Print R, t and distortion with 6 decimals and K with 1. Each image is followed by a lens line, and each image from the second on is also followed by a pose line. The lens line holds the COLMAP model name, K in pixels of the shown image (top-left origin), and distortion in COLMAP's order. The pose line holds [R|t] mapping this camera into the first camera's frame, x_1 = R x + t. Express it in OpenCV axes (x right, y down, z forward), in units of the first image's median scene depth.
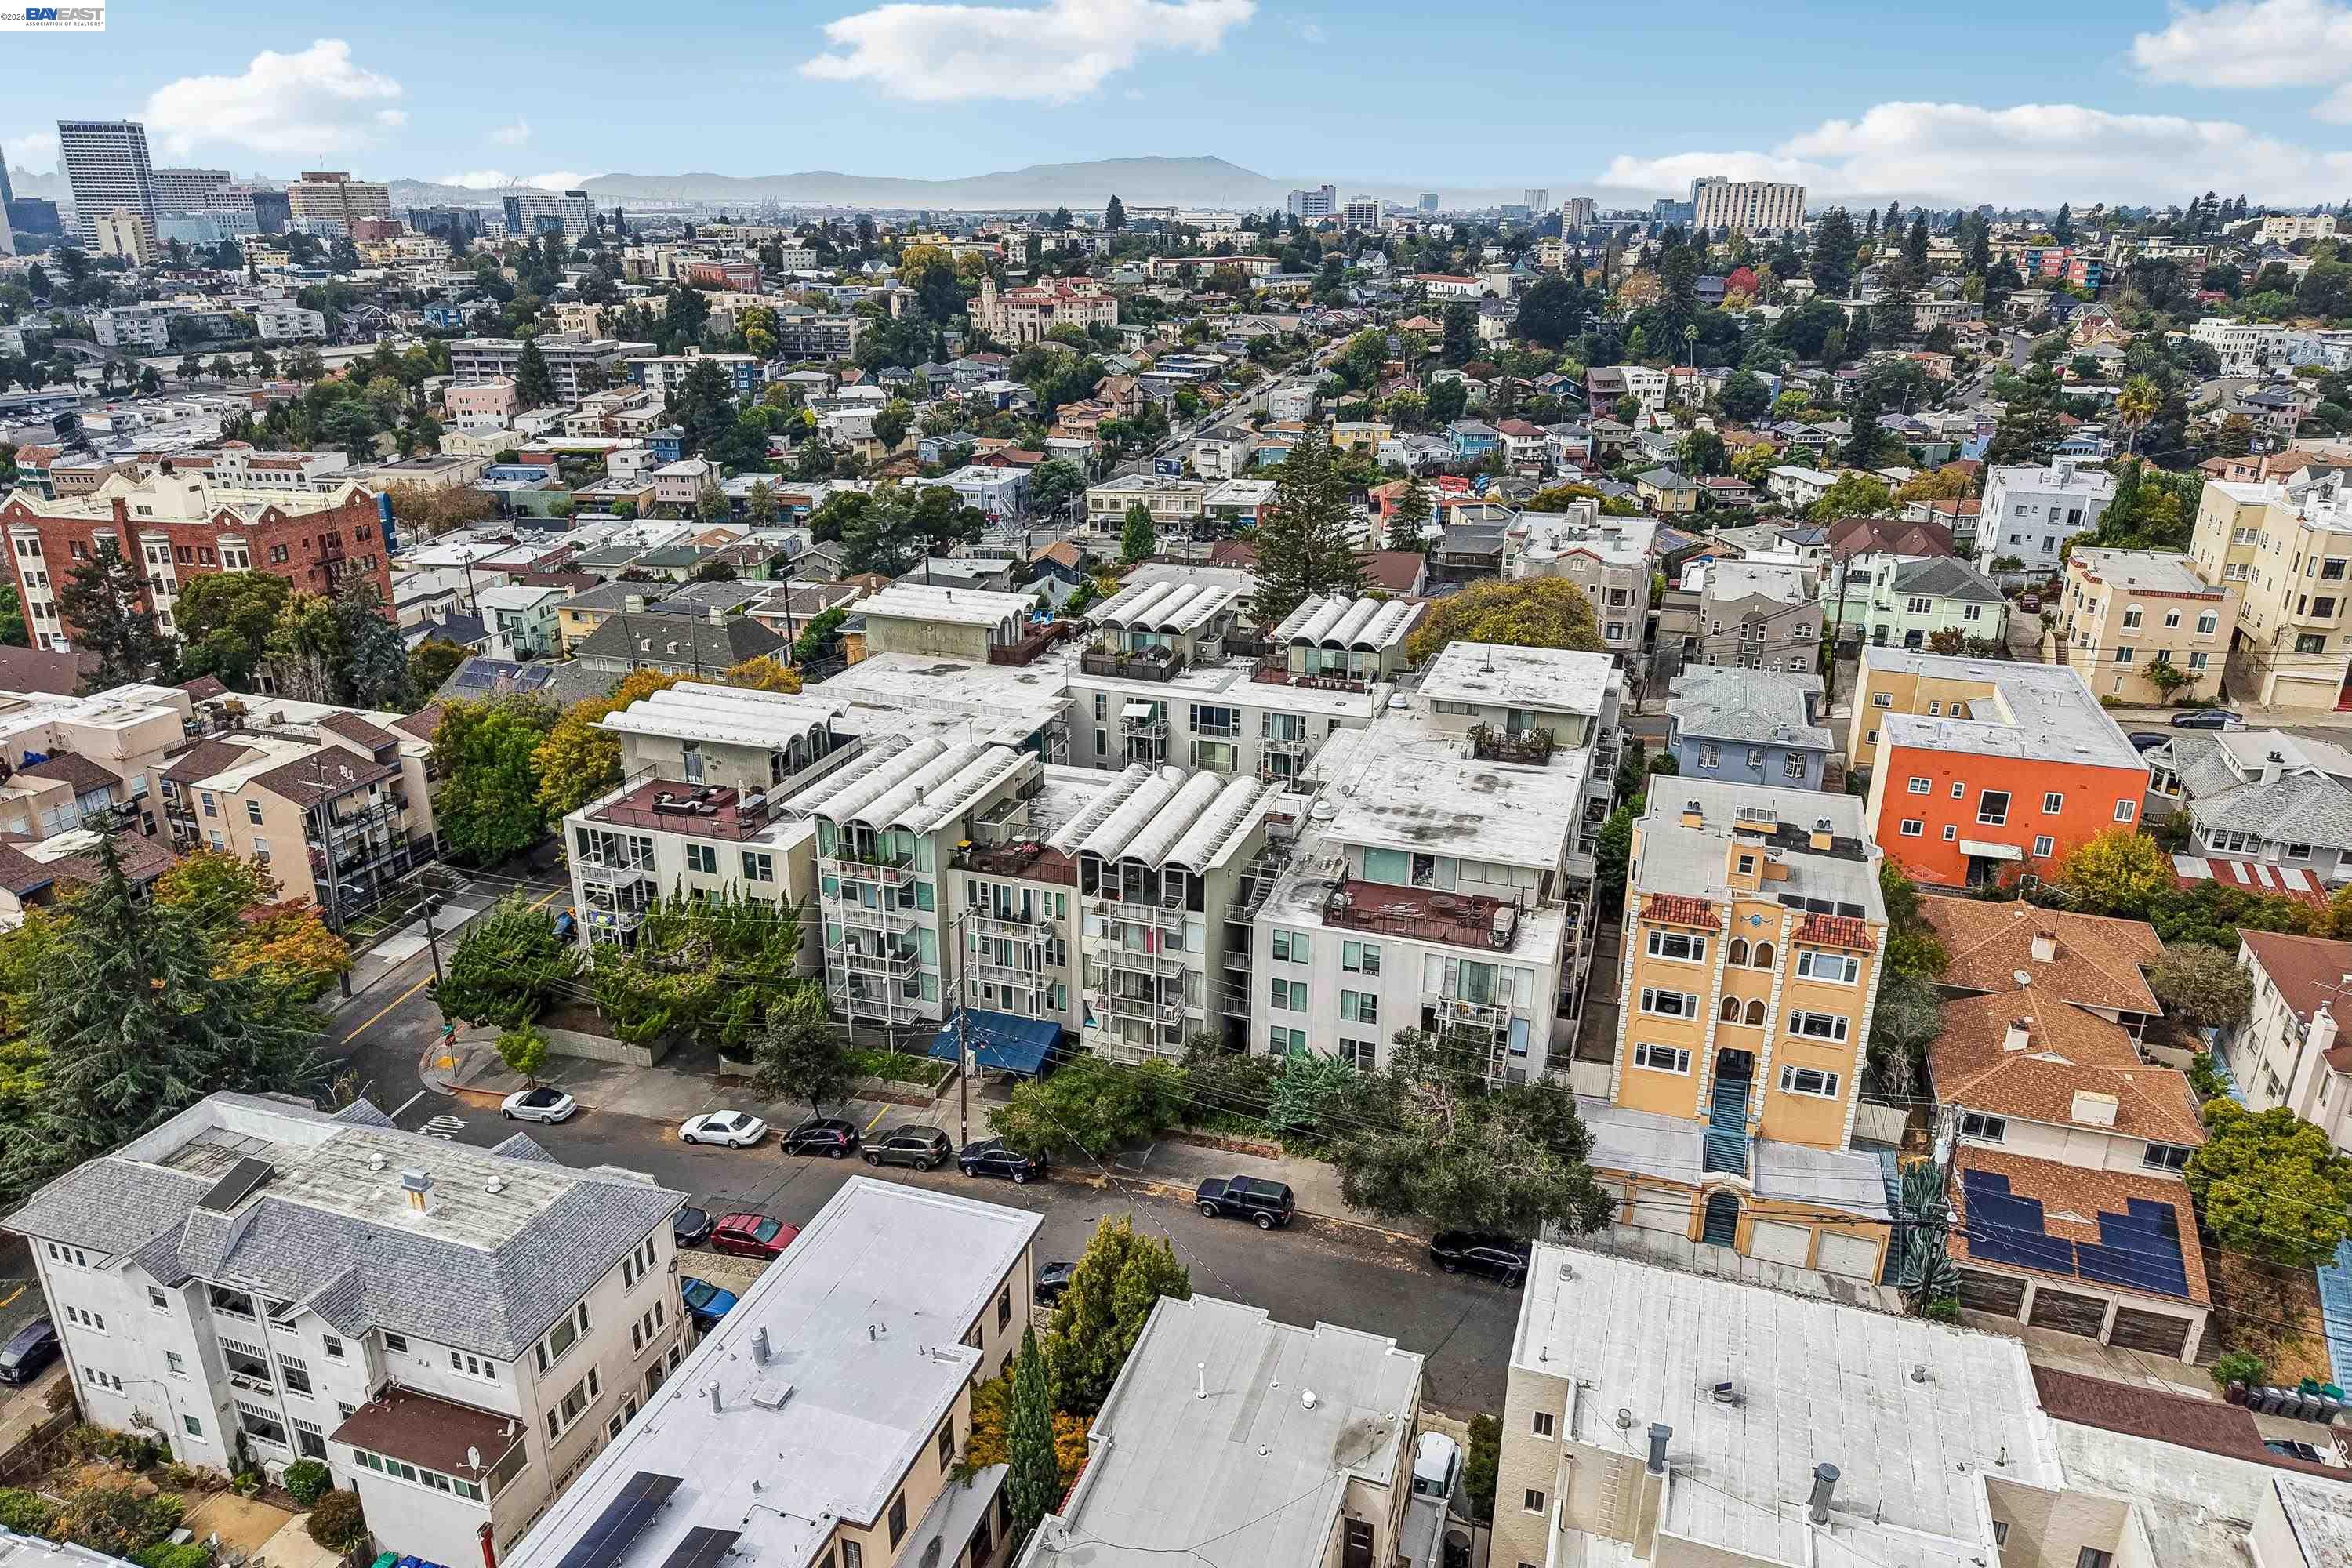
lens RADIAL K [[1575.0, 0, 1176.0], [0, 1575.0, 784.0], [0, 0, 1]] dist [0.033905, -0.036347]
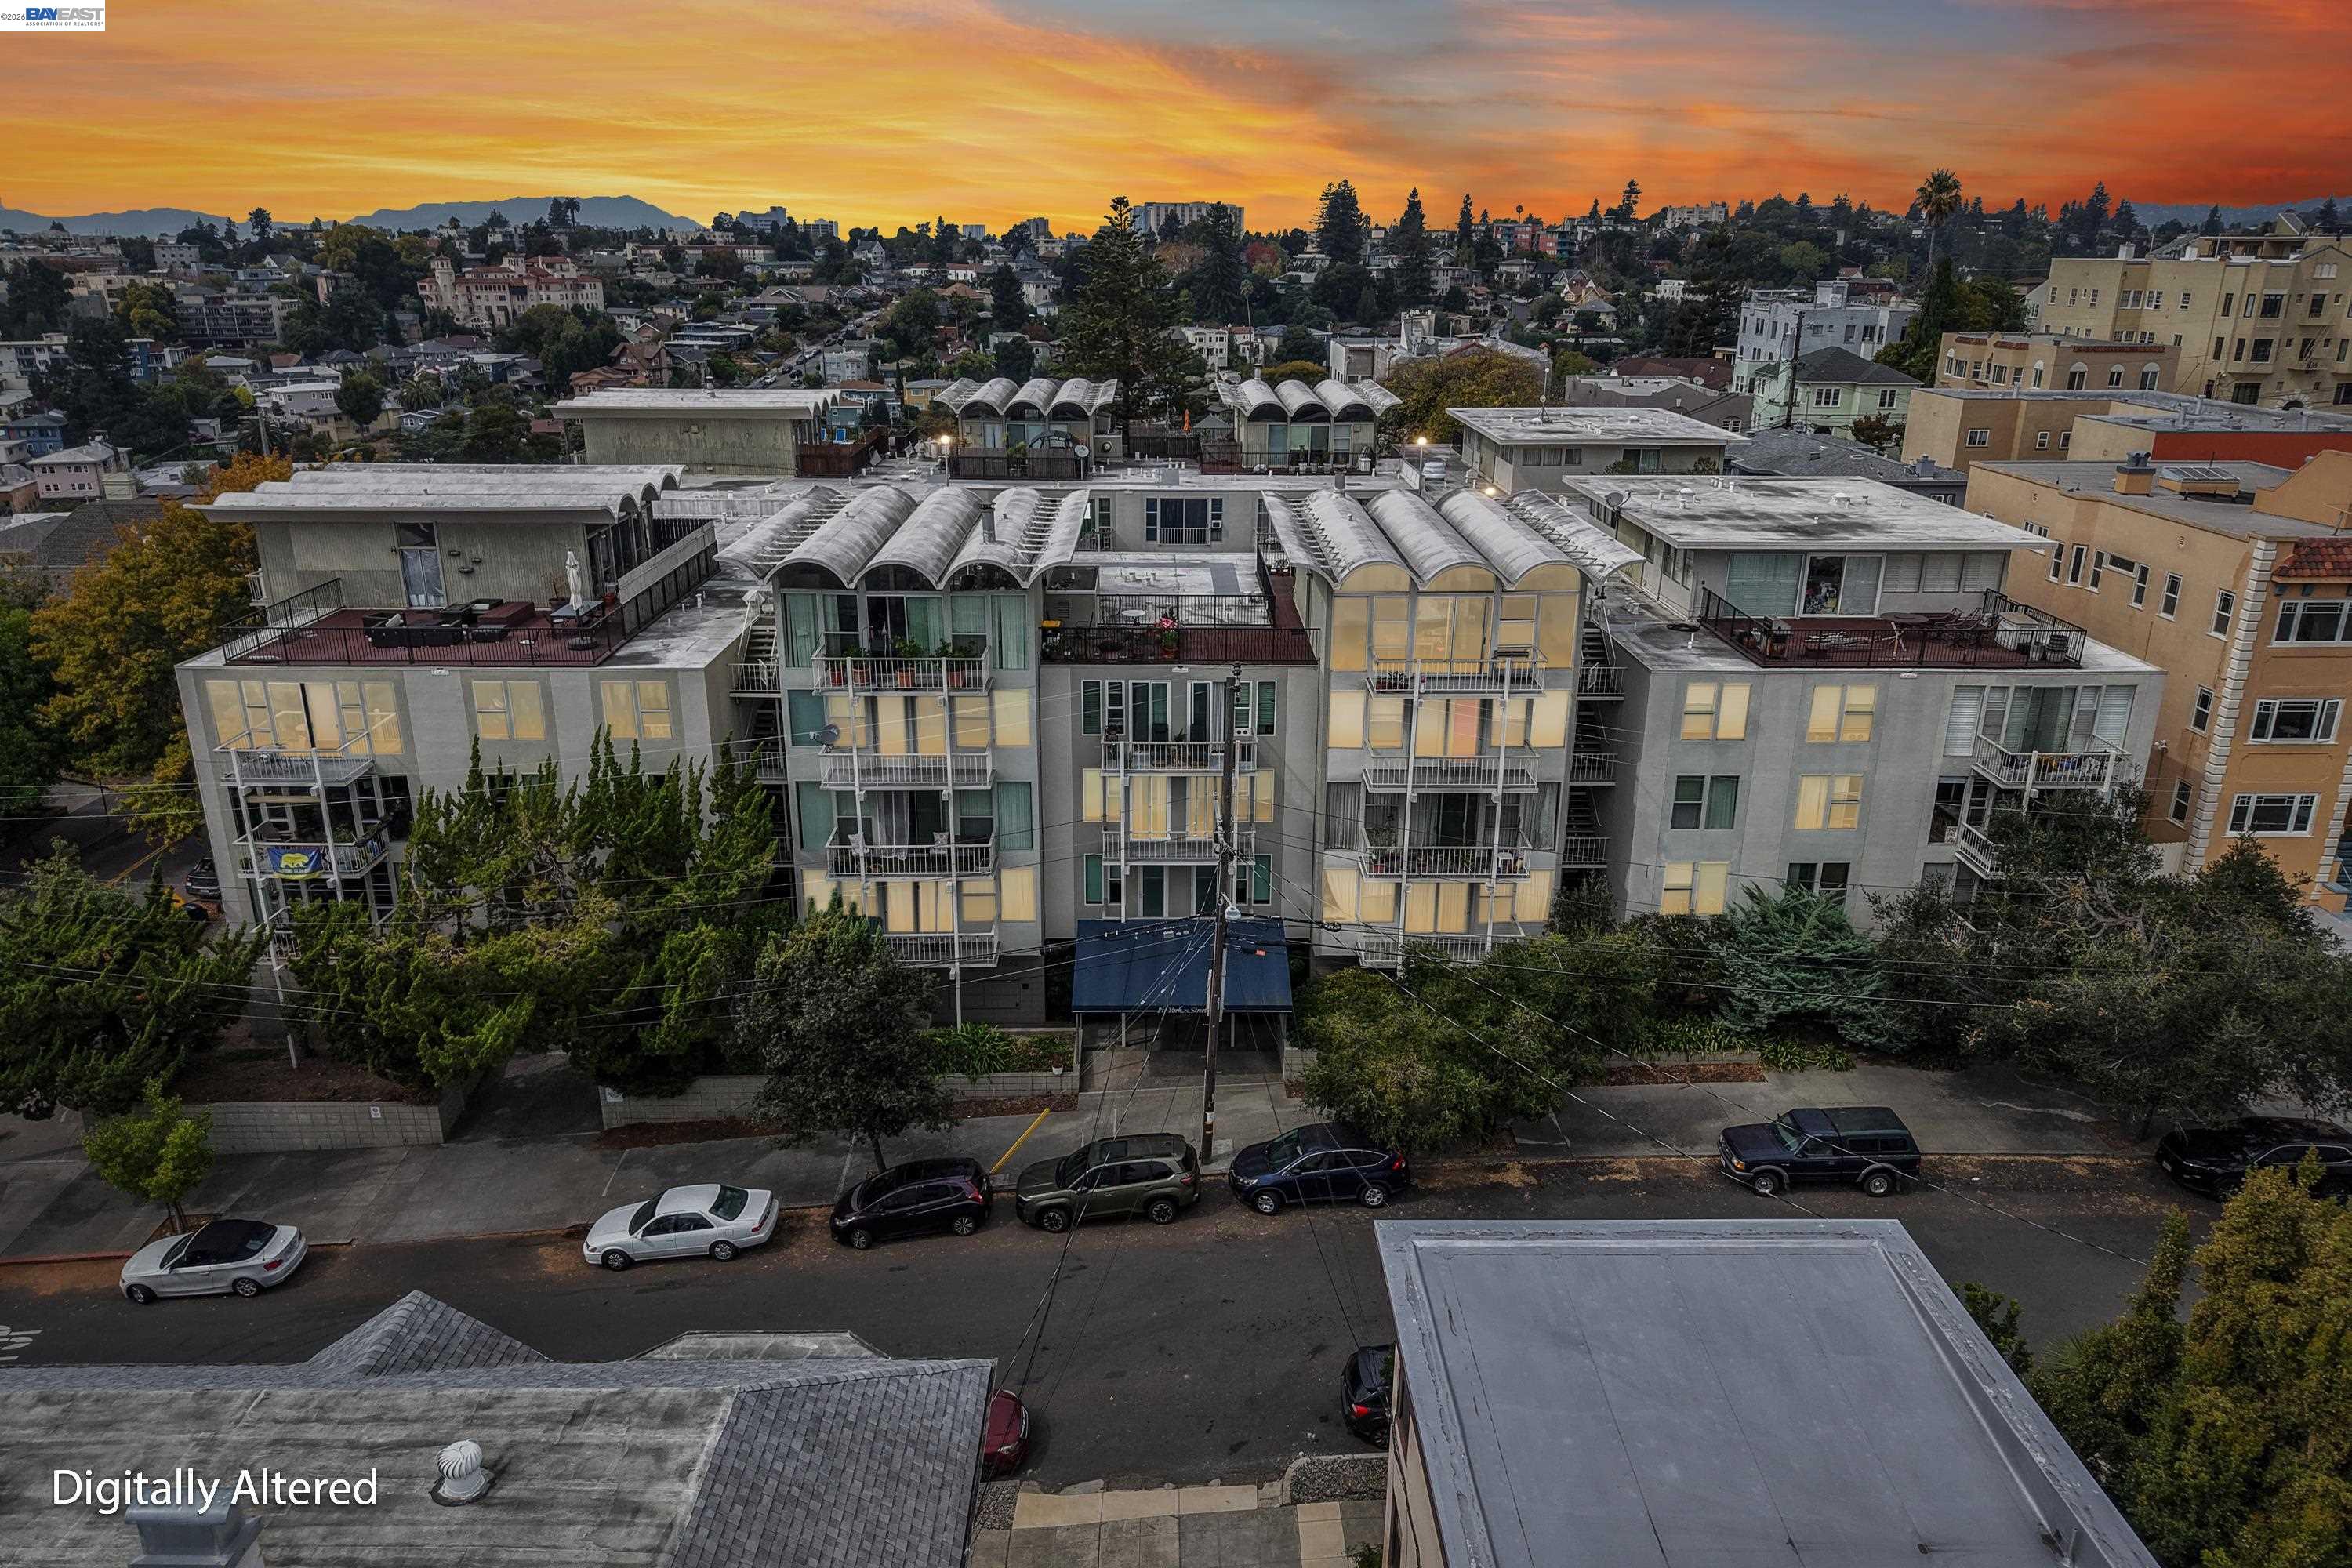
lens RADIAL K [[1576.3, 0, 1176.0], [0, 1576.3, 784.0], [0, 0, 1]] dist [0.024597, -0.024009]
pose [[0.944287, -0.109329, 0.310434, -0.148307], [0.116604, 0.993166, -0.004914, 0.055727], [-0.307775, 0.040838, 0.950582, 0.261767]]
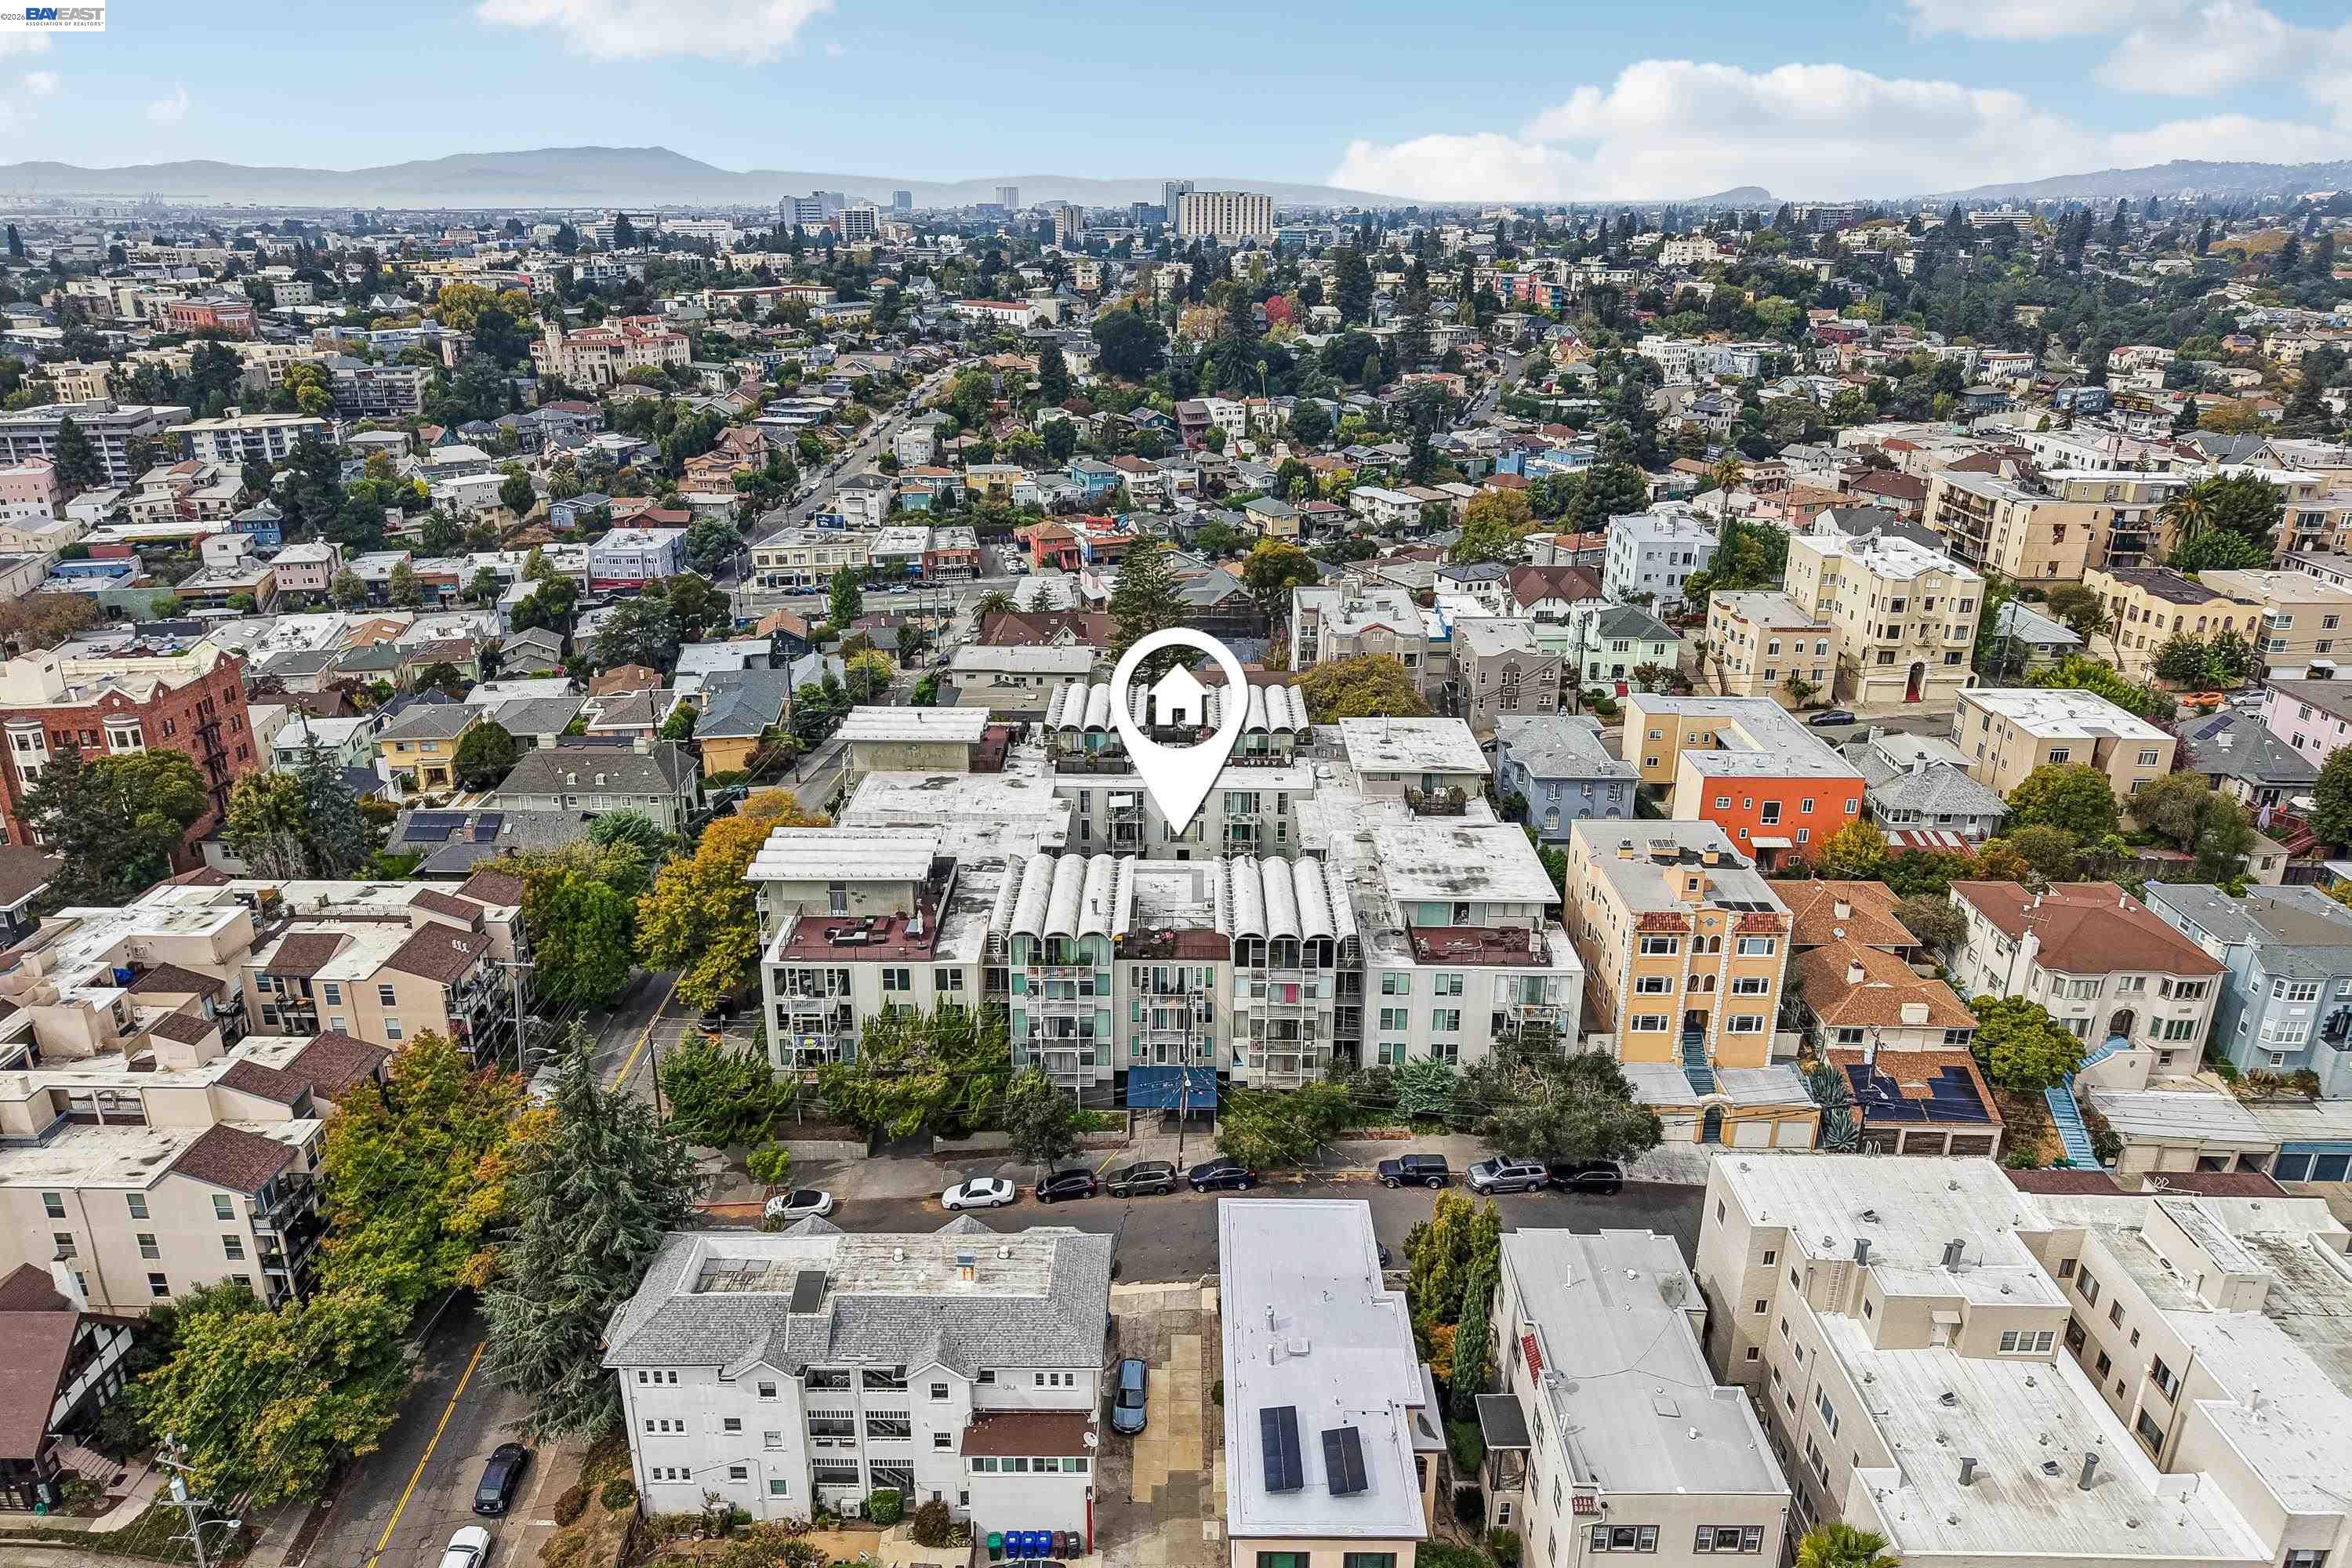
lens RADIAL K [[1575.0, 0, 1177.2], [0, 1575.0, 776.0], [0, 0, 1]] dist [0.048706, -0.061795]
pose [[0.950305, -0.107998, 0.291987, -0.247486], [0.108223, 0.994007, 0.015433, -0.059559], [-0.291903, 0.016934, 0.956298, -0.130699]]
